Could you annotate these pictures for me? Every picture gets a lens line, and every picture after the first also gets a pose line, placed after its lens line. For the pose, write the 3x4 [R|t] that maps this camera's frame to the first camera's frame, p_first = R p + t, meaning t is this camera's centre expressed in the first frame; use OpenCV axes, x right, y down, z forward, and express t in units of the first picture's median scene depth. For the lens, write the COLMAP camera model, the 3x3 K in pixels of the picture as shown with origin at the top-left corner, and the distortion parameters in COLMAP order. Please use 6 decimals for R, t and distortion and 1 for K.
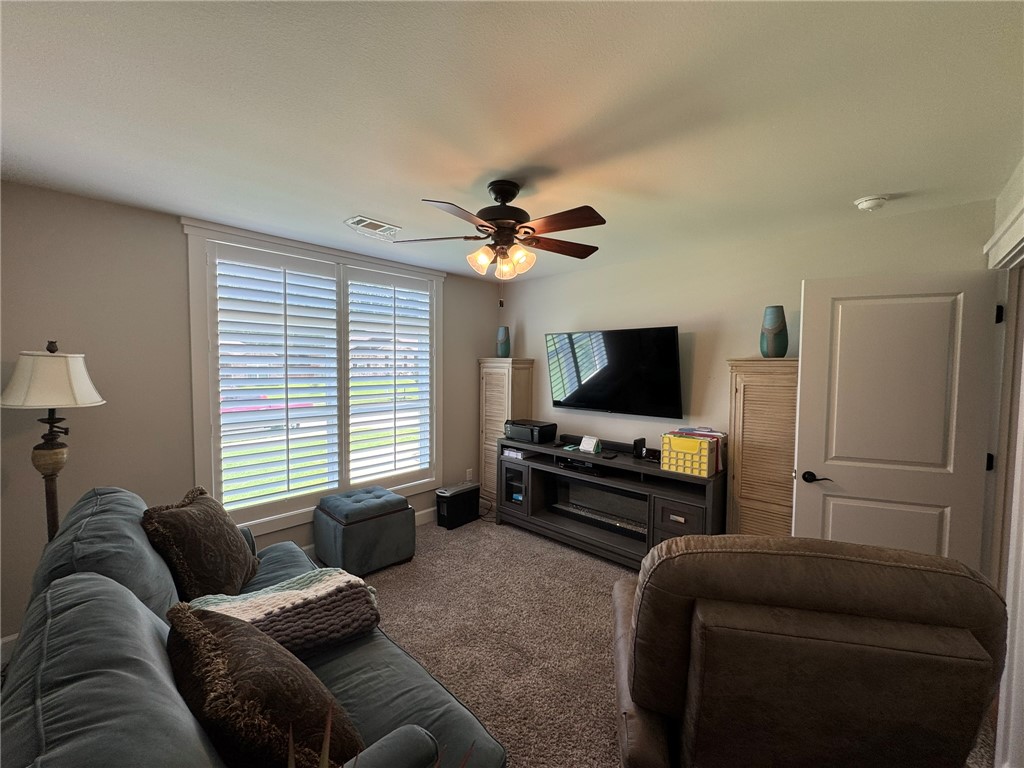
lens RADIAL K [[409.4, 0, 511.2], [0, 409.4, 383.6], [0, 0, 1]] dist [-0.004954, 0.001227]
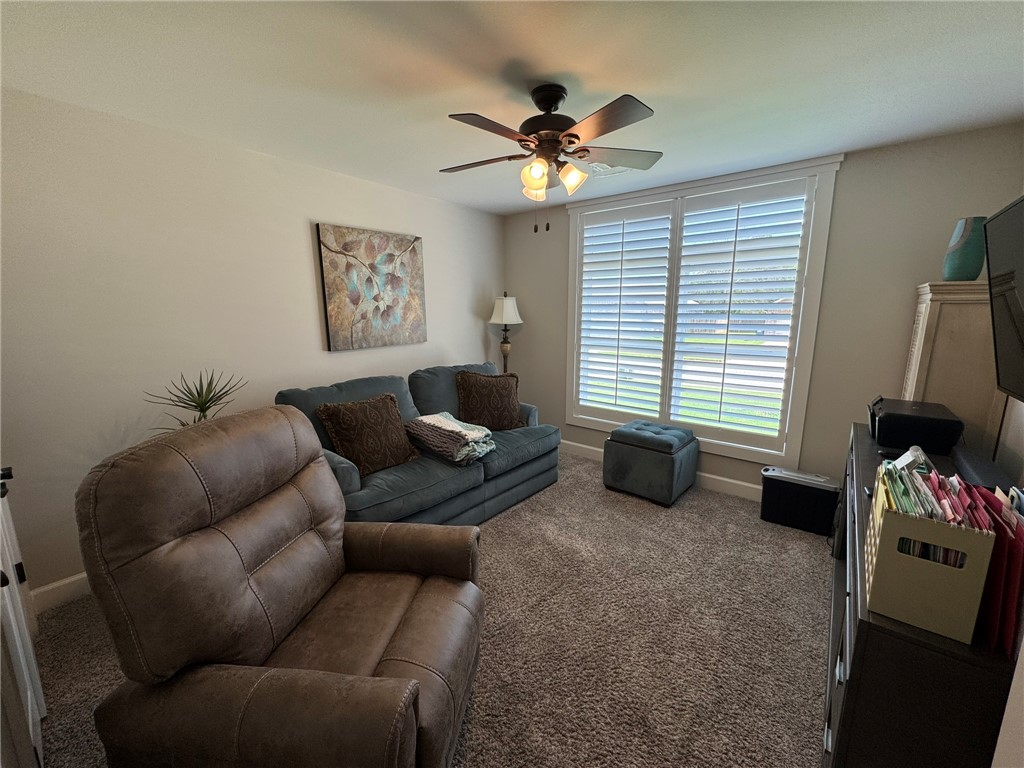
lens RADIAL K [[409.4, 0, 512.1], [0, 409.4, 384.1], [0, 0, 1]] dist [-0.004954, 0.001227]
pose [[0.068420, 0.171311, -0.982838, 0.608663], [-0.050198, 0.984490, 0.168104, 0.004843], [0.996393, 0.037835, 0.075958, 0.542051]]
